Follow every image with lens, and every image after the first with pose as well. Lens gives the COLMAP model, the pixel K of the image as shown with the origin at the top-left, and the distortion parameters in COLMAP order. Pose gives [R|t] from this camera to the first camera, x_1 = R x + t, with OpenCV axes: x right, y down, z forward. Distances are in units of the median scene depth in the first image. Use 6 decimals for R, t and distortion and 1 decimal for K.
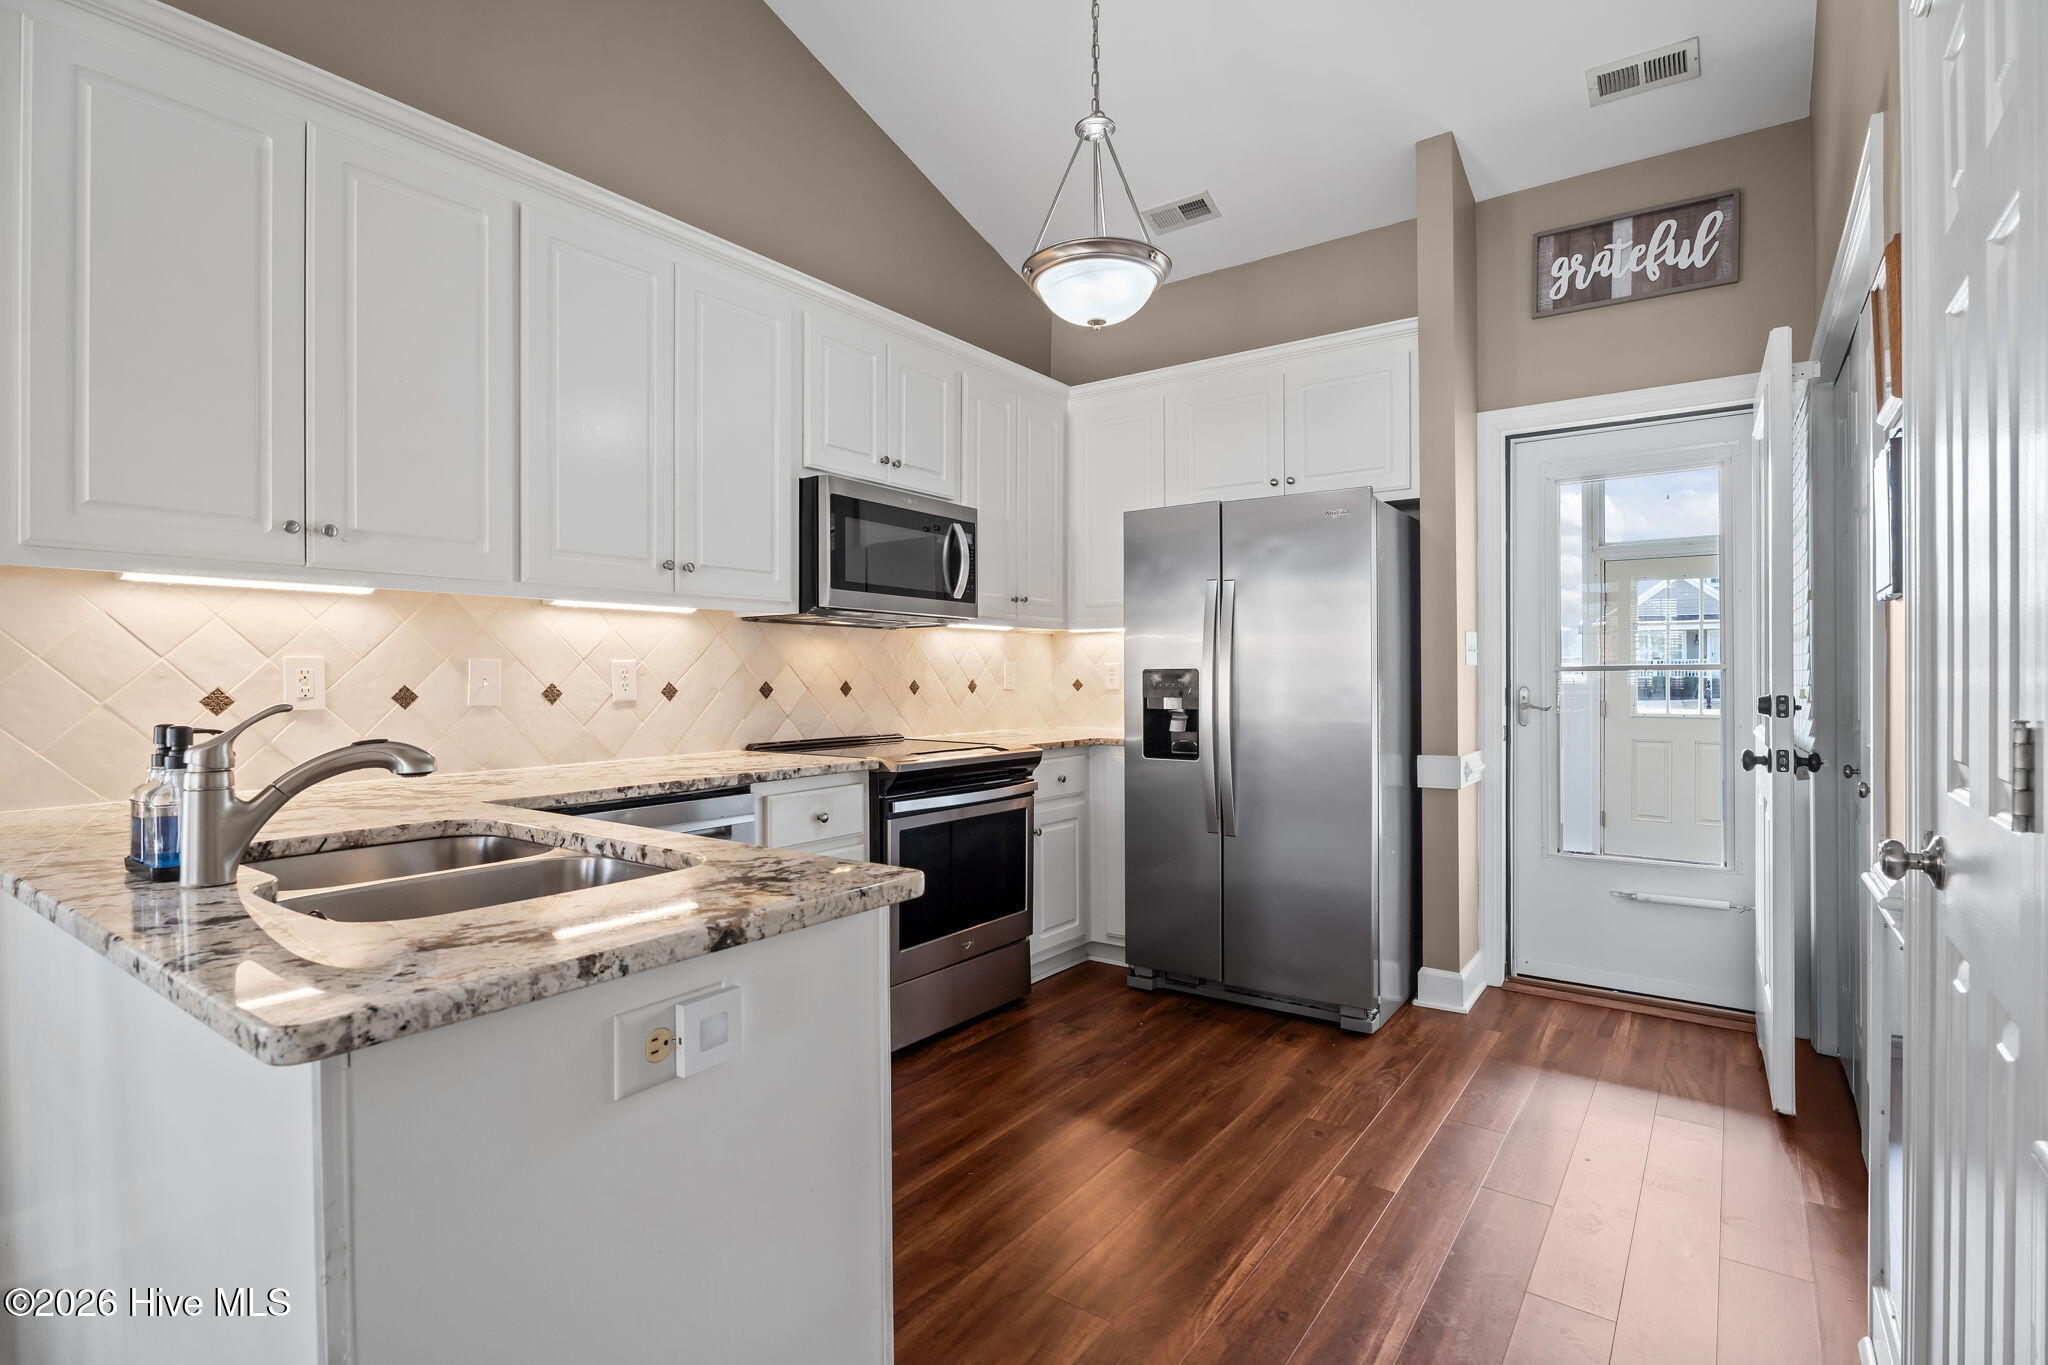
lens RADIAL K [[975.1, 0, 1022.5], [0, 975.1, 678.8], [0, 0, 1]] dist [-0.004901, -0.000175]
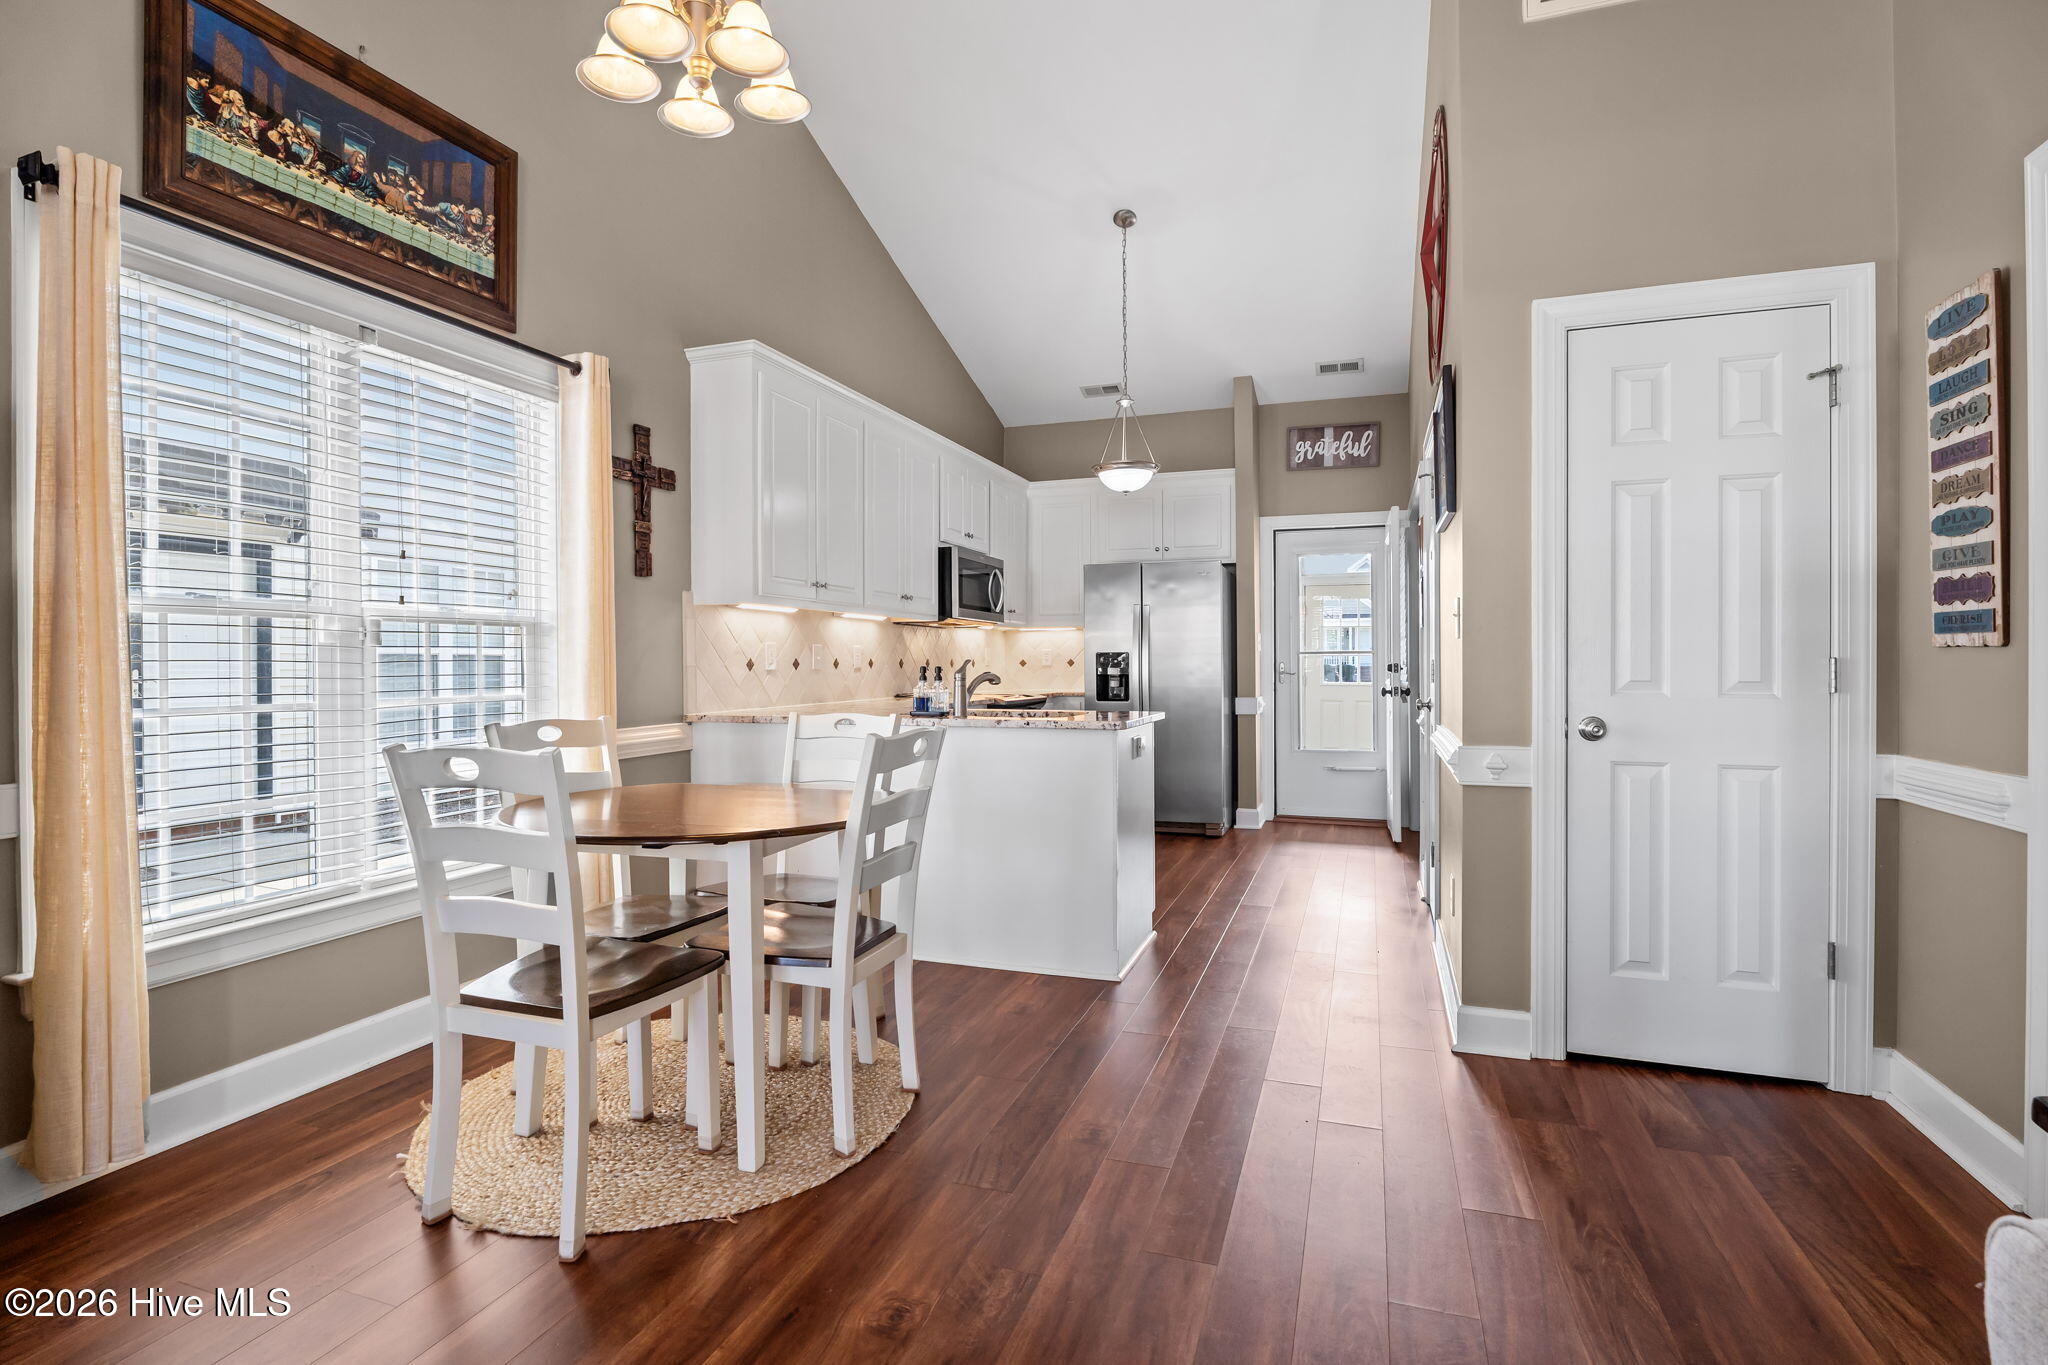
lens RADIAL K [[975.1, 0, 1031.2], [0, 975.1, 666.3], [0, 0, 1]] dist [-0.004901, -0.000175]
pose [[0.958215, -0.002314, 0.286038, -0.534122], [0.003243, 0.999991, -0.002773, 0.021629], [-0.286029, 0.003584, 0.958214, -0.730040]]
